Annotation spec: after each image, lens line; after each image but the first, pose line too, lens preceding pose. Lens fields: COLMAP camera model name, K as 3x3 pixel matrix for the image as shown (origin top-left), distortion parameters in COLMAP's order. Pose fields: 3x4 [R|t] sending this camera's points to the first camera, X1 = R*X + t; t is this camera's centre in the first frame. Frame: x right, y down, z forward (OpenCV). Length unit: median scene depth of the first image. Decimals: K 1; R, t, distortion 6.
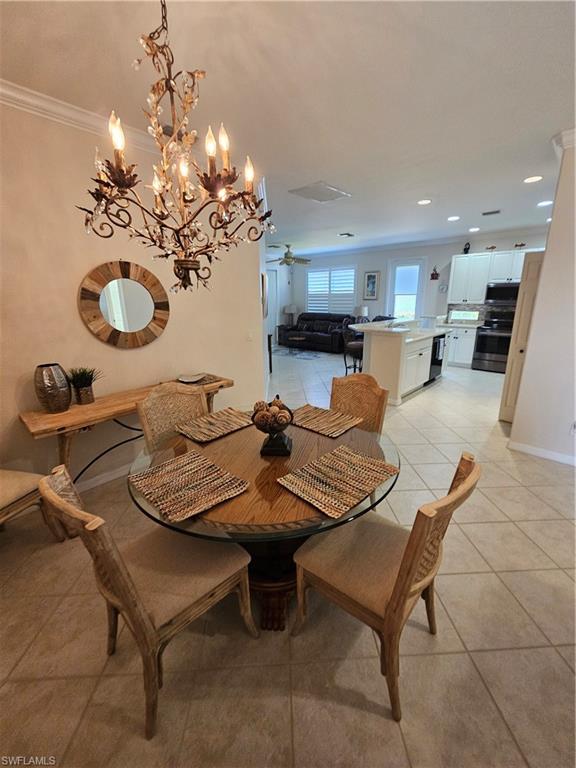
lens RADIAL K [[316.4, 0, 291.2], [0, 316.4, 382.3], [0, 0, 1]] dist [0.002217, 0.000324]
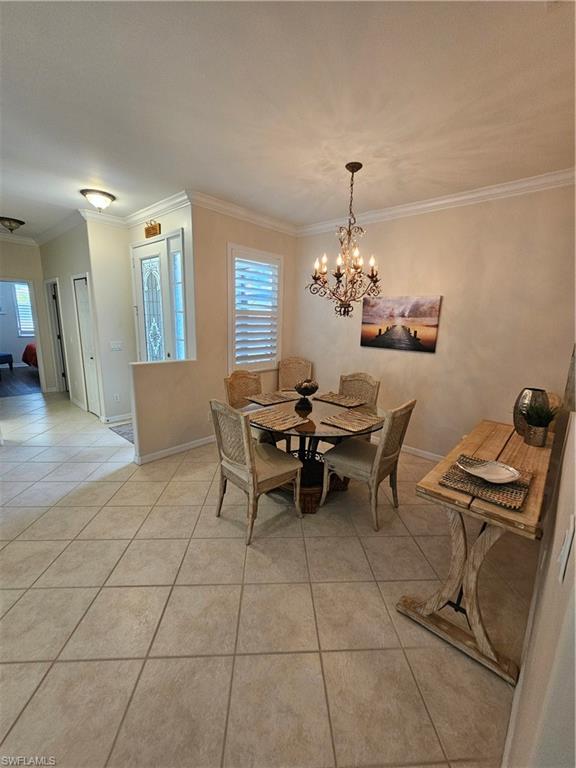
lens RADIAL K [[316.4, 0, 291.2], [0, 316.4, 382.3], [0, 0, 1]] dist [0.002217, 0.000324]
pose [[-0.999872, -0.010268, -0.012299, 0.013852], [-0.014761, 0.888838, 0.457985, -0.205016], [0.006230, 0.458107, -0.888875, 0.735911]]
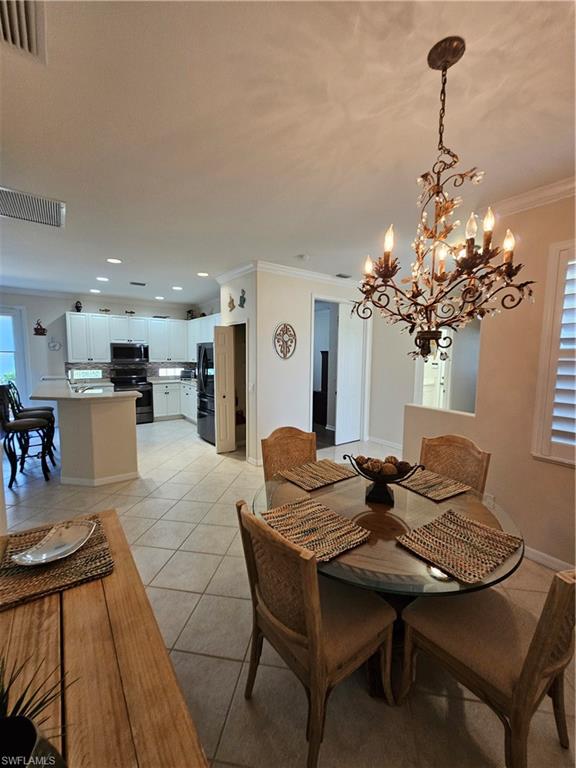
lens RADIAL K [[316.4, 0, 291.2], [0, 316.4, 382.3], [0, 0, 1]] dist [0.002217, 0.000324]
pose [[0.195351, -0.079522, 0.977504, -0.340558], [0.247023, 0.968563, 0.029428, -0.083565], [-0.949114, 0.235718, 0.208853, 0.292041]]
